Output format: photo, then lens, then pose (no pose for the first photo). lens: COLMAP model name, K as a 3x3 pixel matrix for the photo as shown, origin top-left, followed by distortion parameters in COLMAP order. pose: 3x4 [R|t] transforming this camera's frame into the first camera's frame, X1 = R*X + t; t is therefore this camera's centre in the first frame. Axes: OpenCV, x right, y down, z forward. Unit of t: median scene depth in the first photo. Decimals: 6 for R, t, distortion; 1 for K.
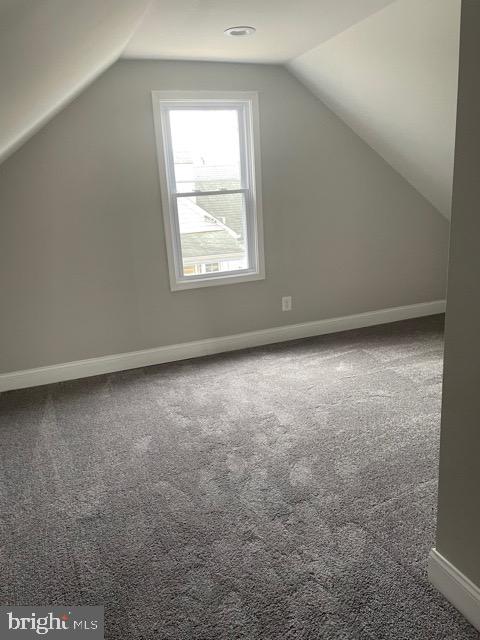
lens RADIAL K [[479.6, 0, 240.0], [0, 479.6, 320.0], [0, 0, 1]] dist [0.030728, -0.005009]
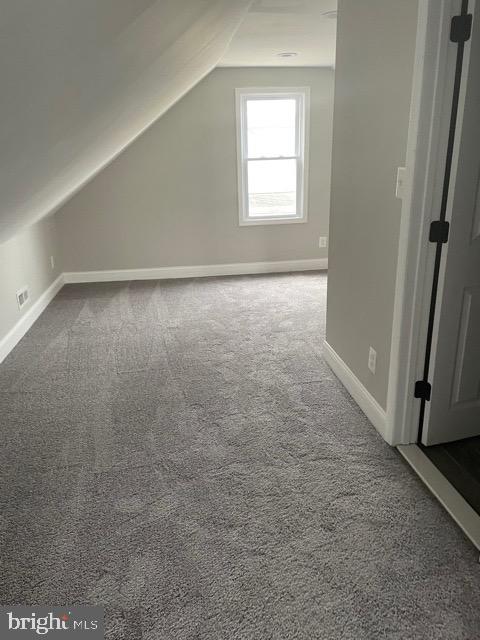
lens RADIAL K [[479.6, 0, 240.0], [0, 479.6, 320.0], [0, 0, 1]] dist [0.030728, -0.005009]
pose [[0.973159, 0.099558, -0.207486, 0.206048], [-0.082752, 0.992661, 0.088185, 0.102737], [0.214743, -0.068648, 0.974255, -0.489021]]
